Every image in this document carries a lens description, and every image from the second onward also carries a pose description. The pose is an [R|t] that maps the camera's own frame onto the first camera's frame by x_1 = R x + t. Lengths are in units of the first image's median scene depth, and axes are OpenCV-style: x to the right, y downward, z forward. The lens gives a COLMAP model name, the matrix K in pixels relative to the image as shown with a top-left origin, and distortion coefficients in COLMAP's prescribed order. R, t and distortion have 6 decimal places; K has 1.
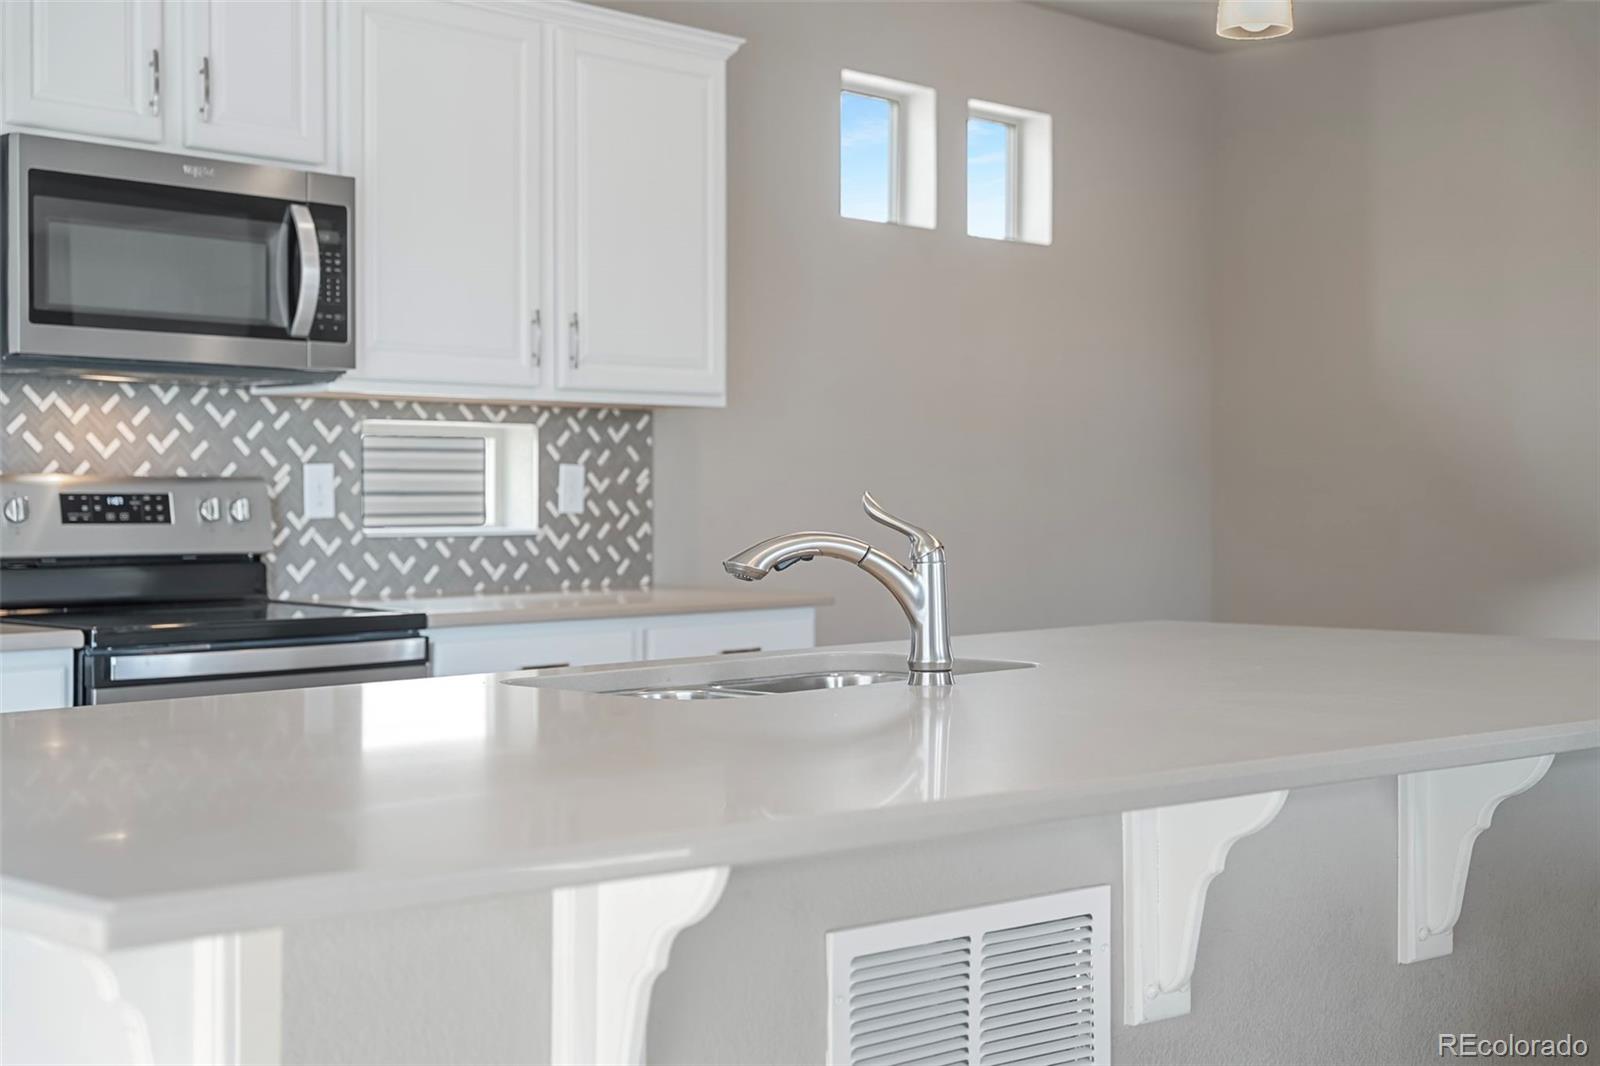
lens RADIAL K [[2126.6, 0, 824.8], [0, 2126.6, 482.1], [0, 0, 1]] dist [0.061057, 0.000000]
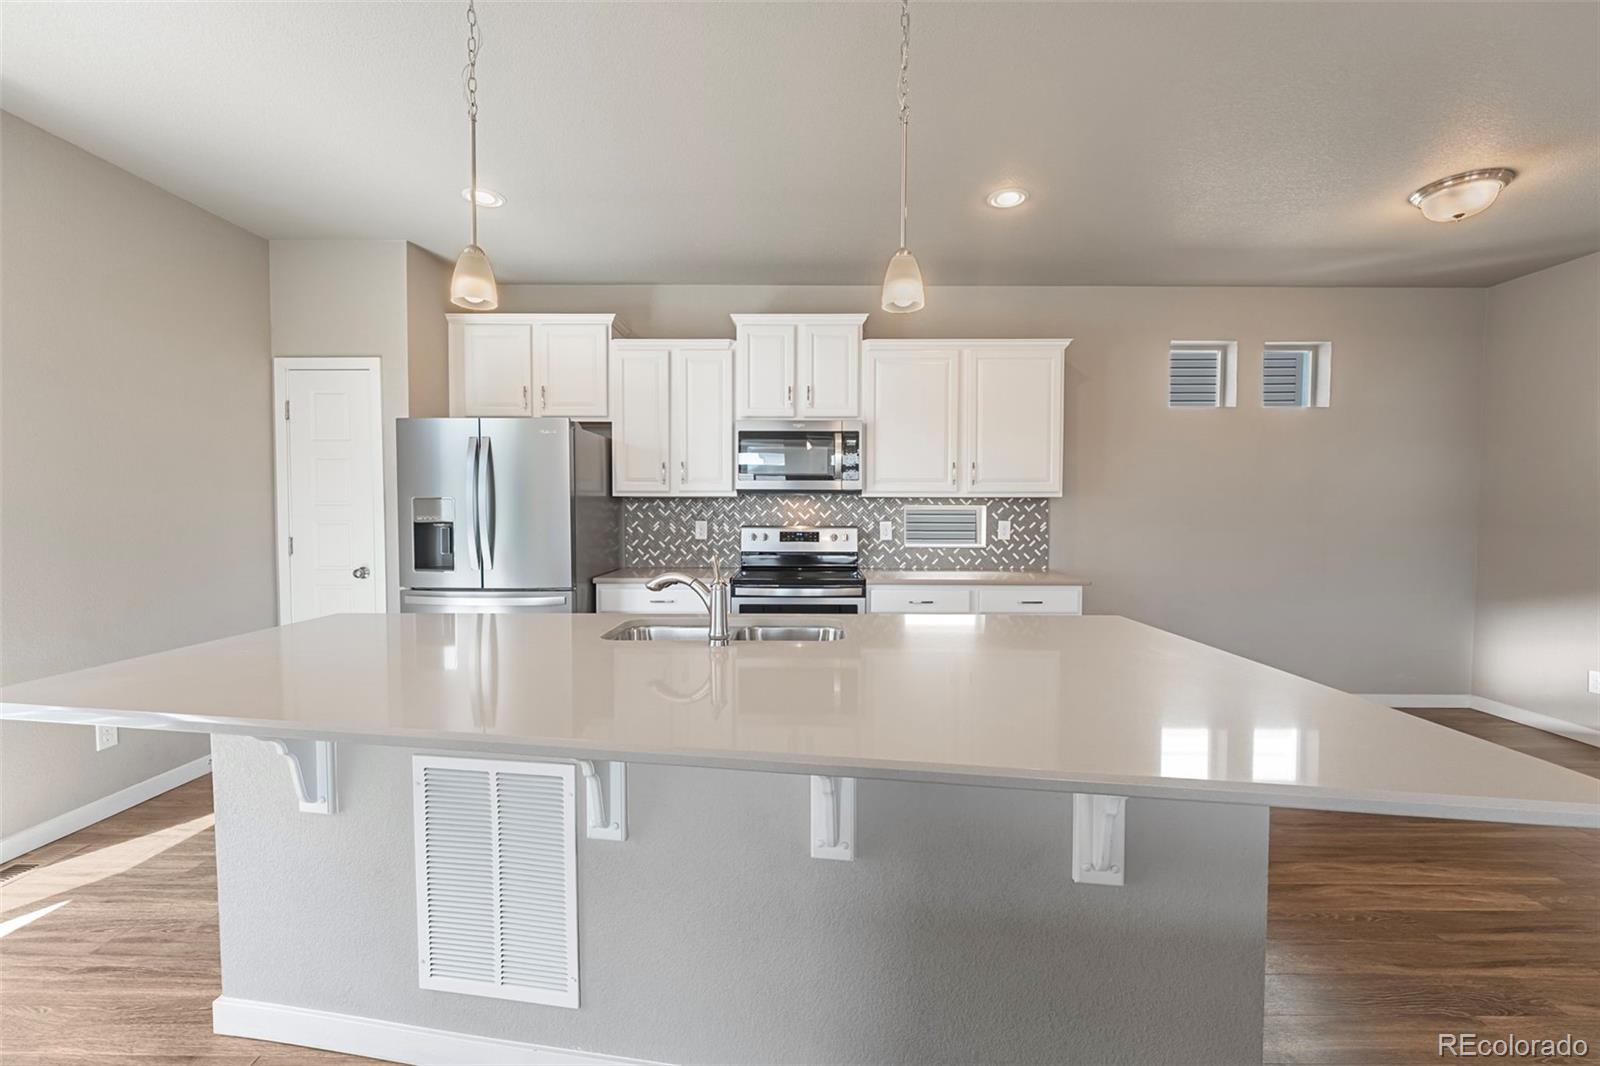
lens RADIAL K [[648.7, 0, 806.8], [0, 648.7, 521.2], [0, 0, 1]] dist [0.007137, -0.000777]
pose [[0.669122, 0.013122, -0.743036, 0.304112], [0.000086, 0.999843, 0.017734, -0.021718], [0.743152, -0.011931, 0.669016, 0.312879]]
